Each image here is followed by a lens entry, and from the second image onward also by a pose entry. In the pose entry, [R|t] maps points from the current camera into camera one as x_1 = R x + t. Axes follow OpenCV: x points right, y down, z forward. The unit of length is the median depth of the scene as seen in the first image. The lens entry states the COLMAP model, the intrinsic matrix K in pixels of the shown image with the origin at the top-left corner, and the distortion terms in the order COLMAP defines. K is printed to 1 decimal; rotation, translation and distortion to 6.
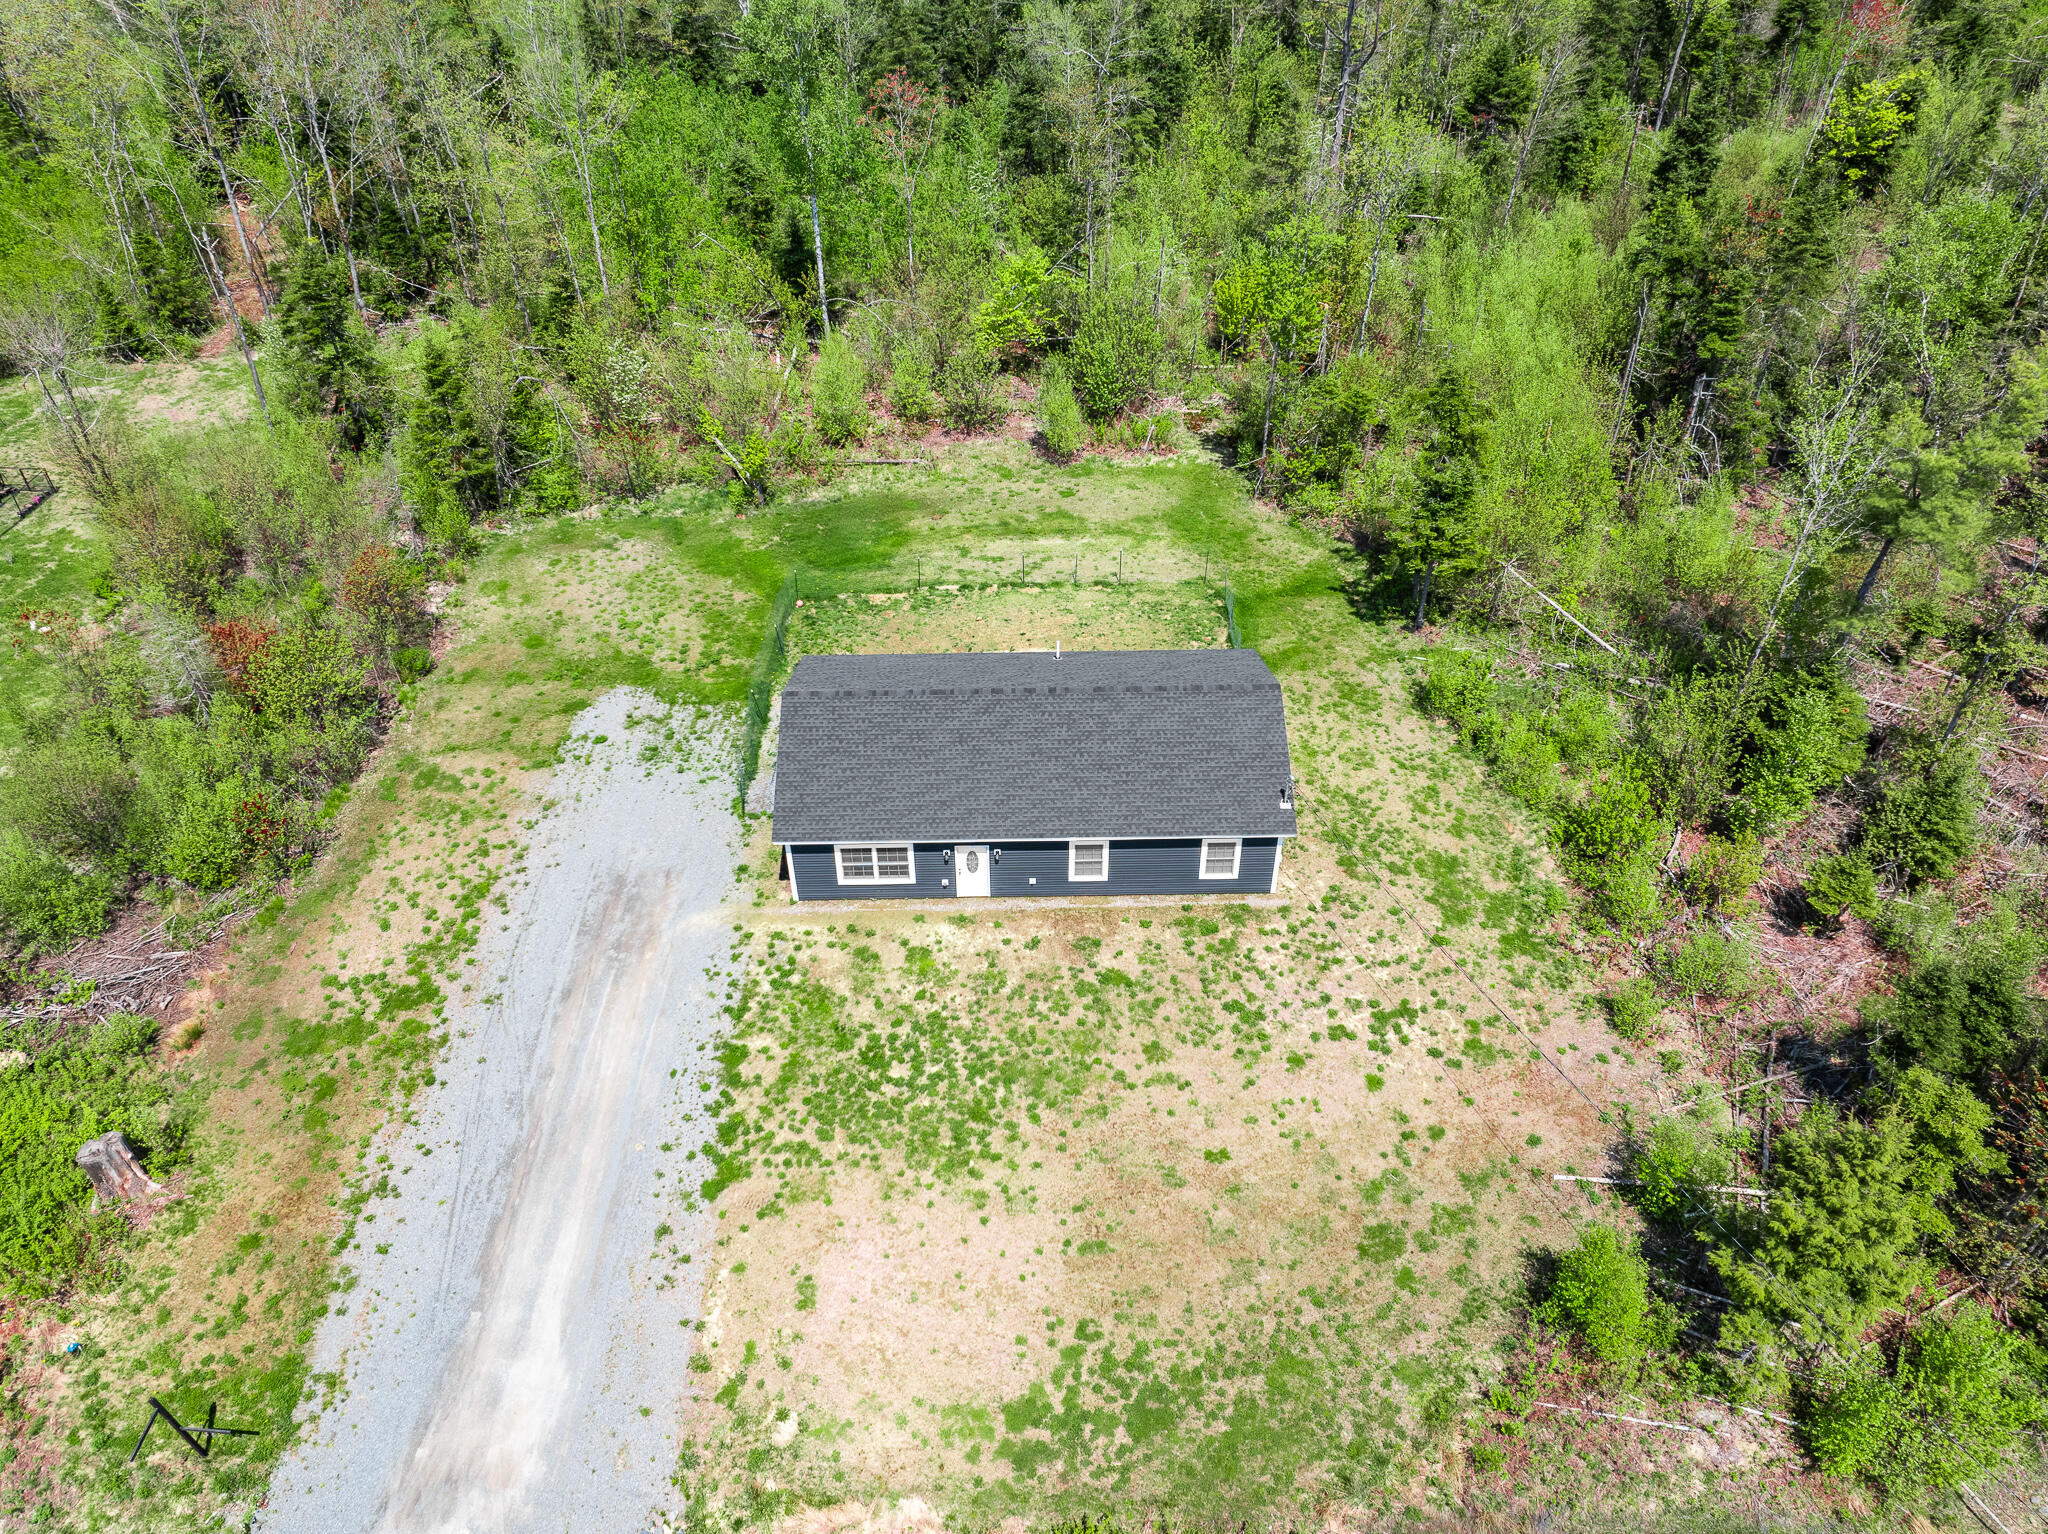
lens RADIAL K [[1468.0, 0, 1024.0], [0, 1468.0, 767.0], [0, 0, 1]] dist [-0.031601, -0.008325]
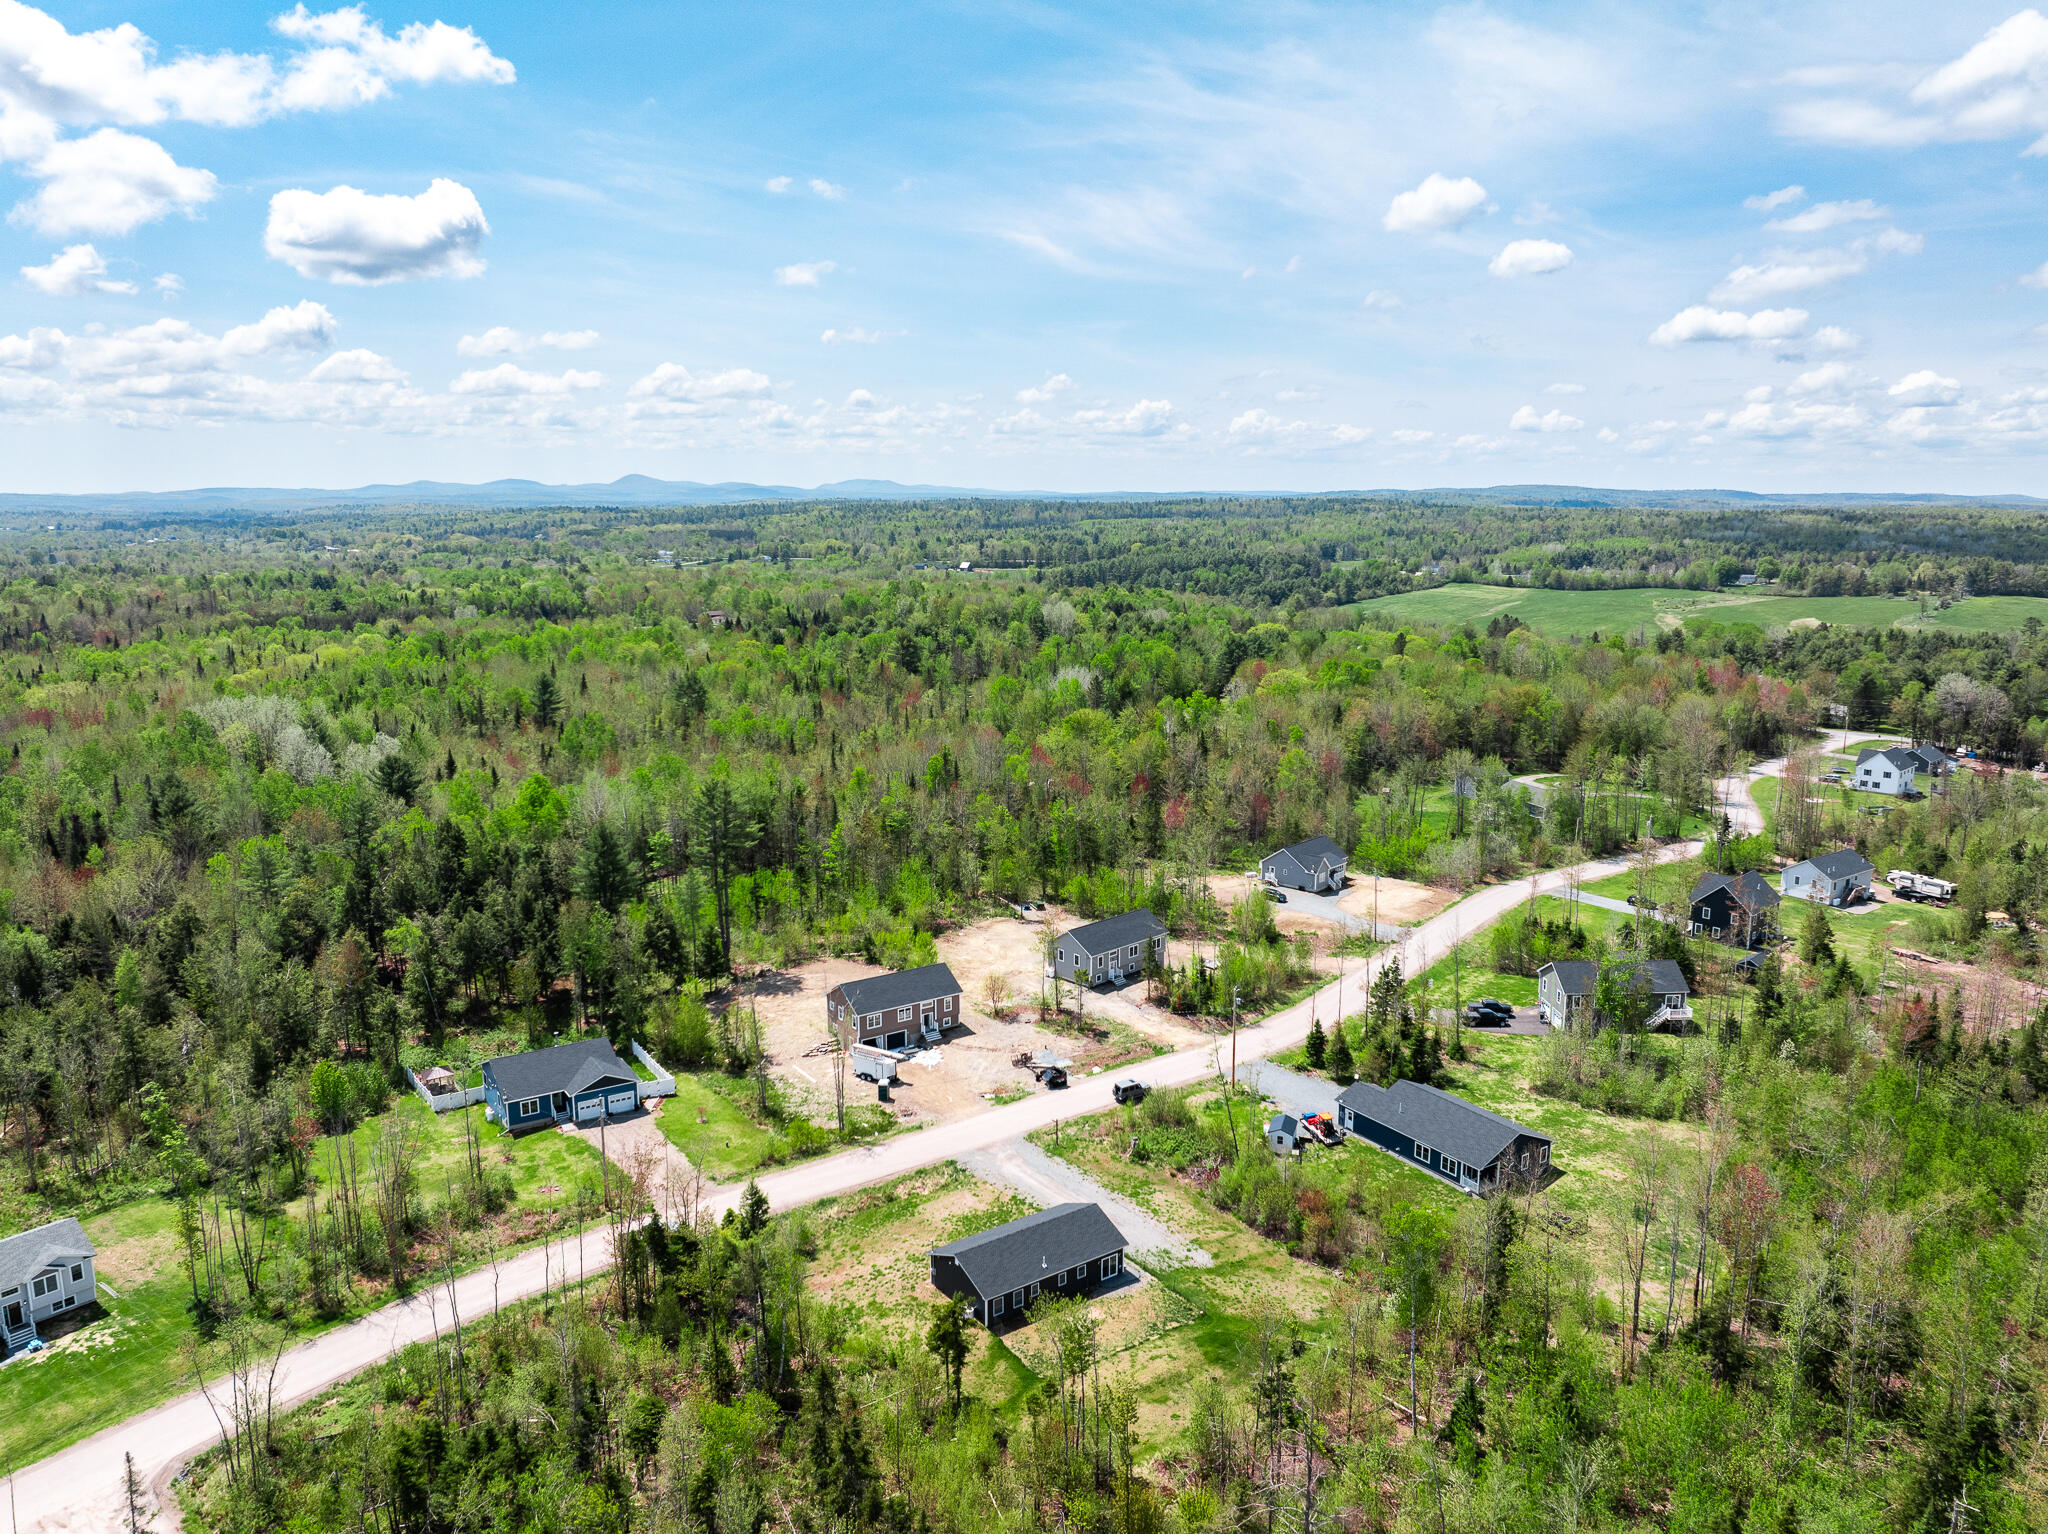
lens RADIAL K [[1468.0, 0, 1024.0], [0, 1468.0, 767.0], [0, 0, 1]] dist [-0.031601, -0.008325]
pose [[-0.816927, 0.118458, -0.564445, 1.609101], [-0.366770, 0.648585, 0.666946, -2.695154], [0.445096, 0.751868, -0.486400, 1.822734]]
